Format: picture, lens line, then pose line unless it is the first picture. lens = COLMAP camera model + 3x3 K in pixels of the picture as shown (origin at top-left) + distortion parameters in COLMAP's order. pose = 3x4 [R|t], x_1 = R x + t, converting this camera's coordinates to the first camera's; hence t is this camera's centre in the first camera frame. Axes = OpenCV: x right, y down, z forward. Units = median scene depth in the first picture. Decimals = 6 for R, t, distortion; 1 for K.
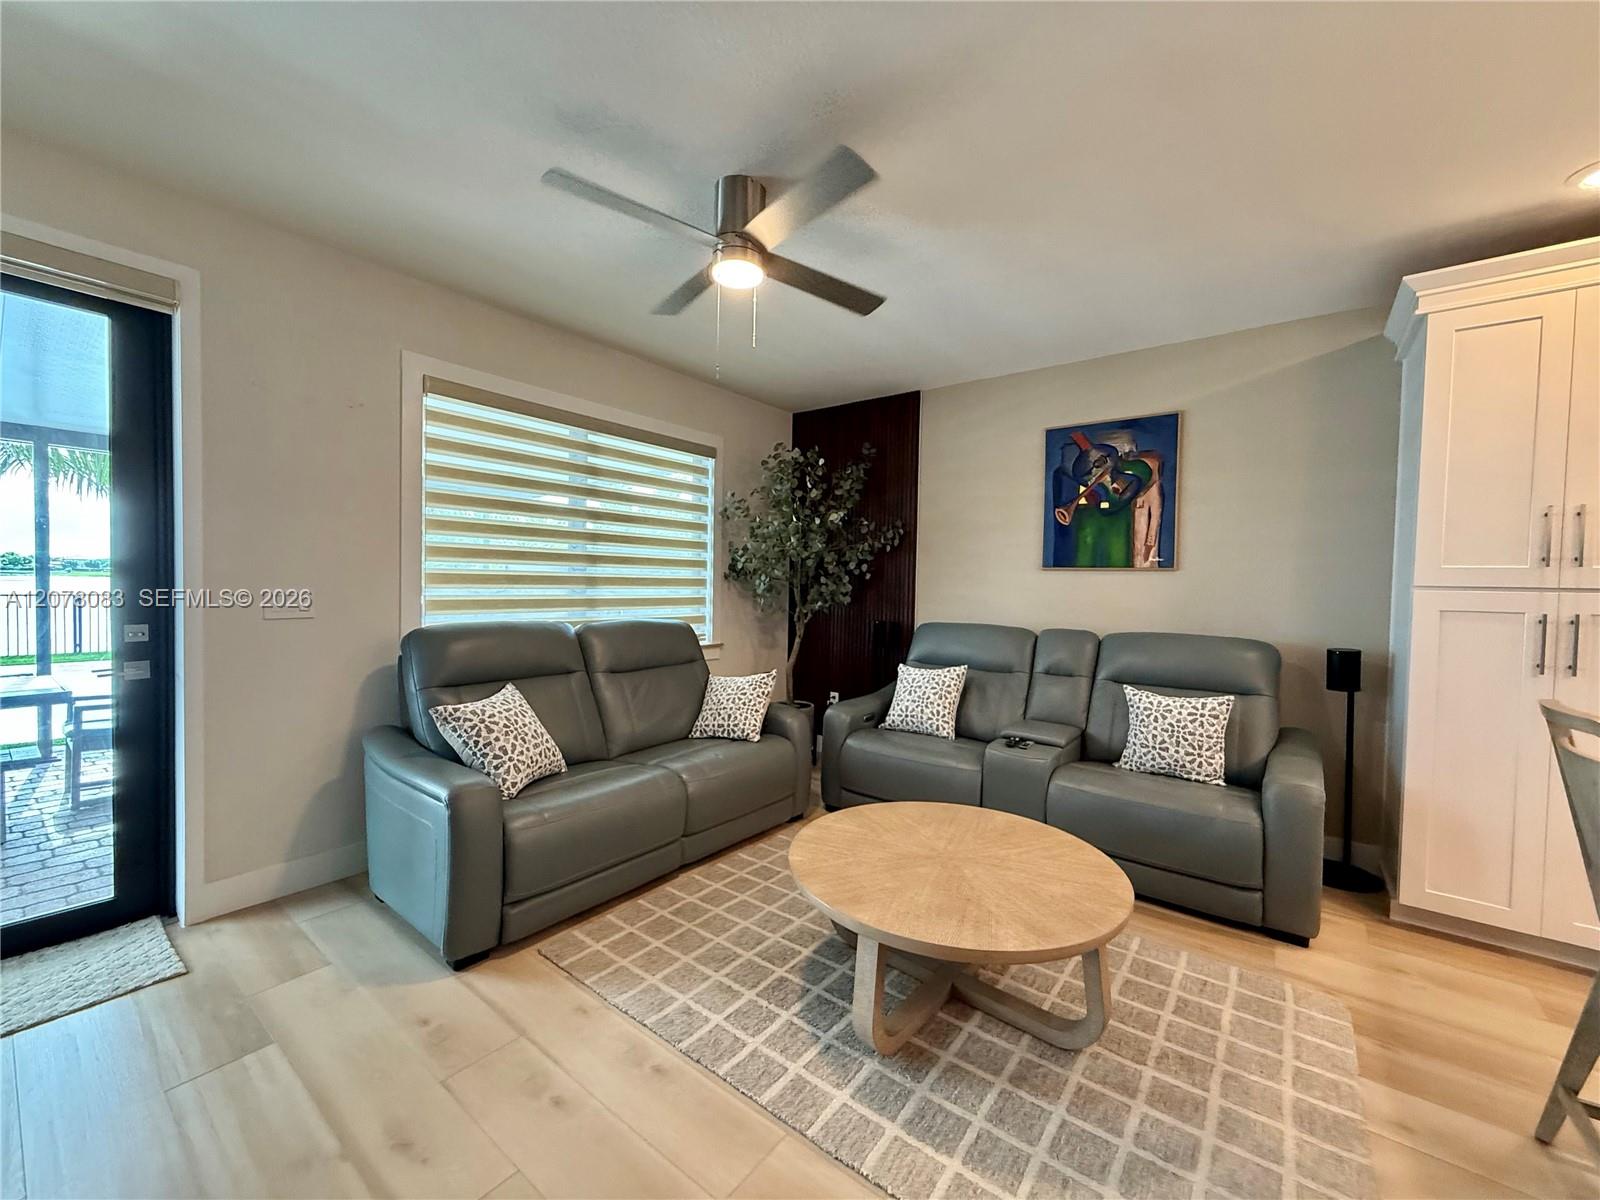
lens RADIAL K [[637.1, 0, 799.0], [0, 637.1, 600.3], [0, 0, 1]] dist [0.000911, -0.000027]
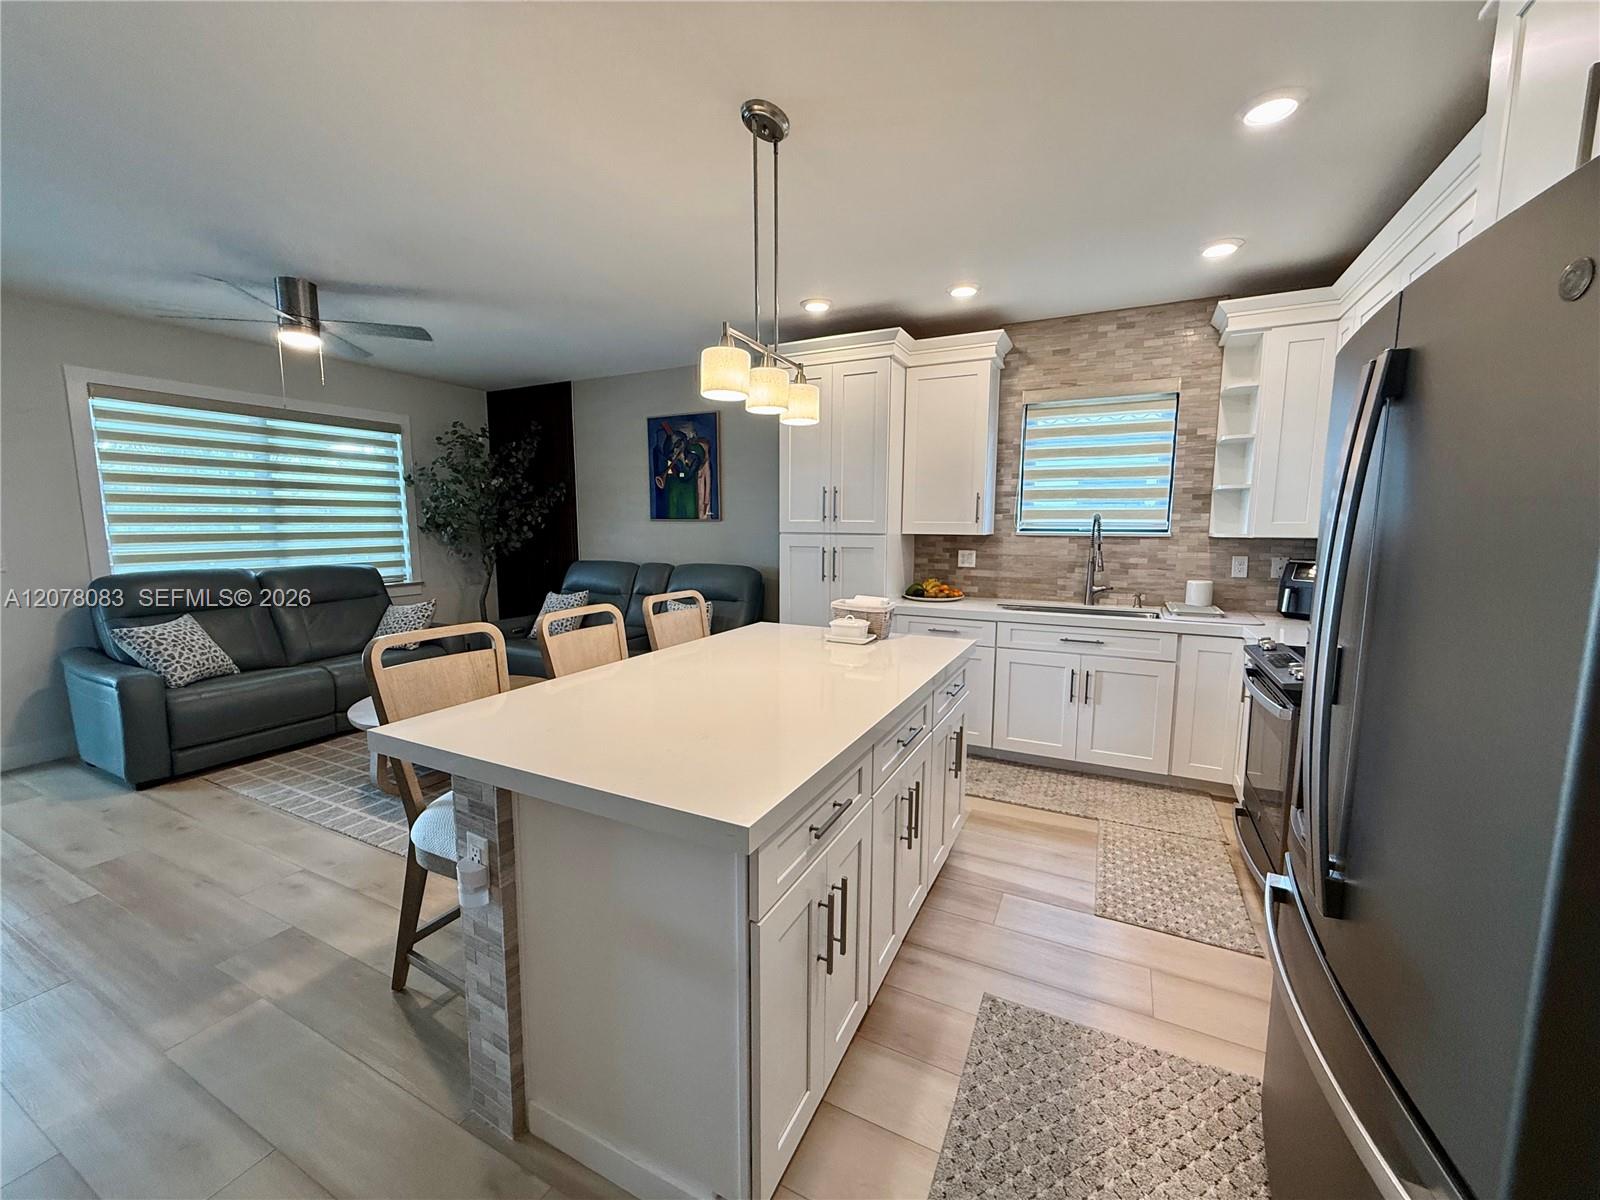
lens RADIAL K [[637.1, 0, 797.8], [0, 637.1, 600.1], [0, 0, 1]] dist [0.000911, -0.000027]
pose [[0.981964, -0.040480, 0.184685, 0.576470], [0.022434, 0.994857, 0.098776, -0.007294], [-0.187733, -0.092852, 0.977821, -0.586974]]
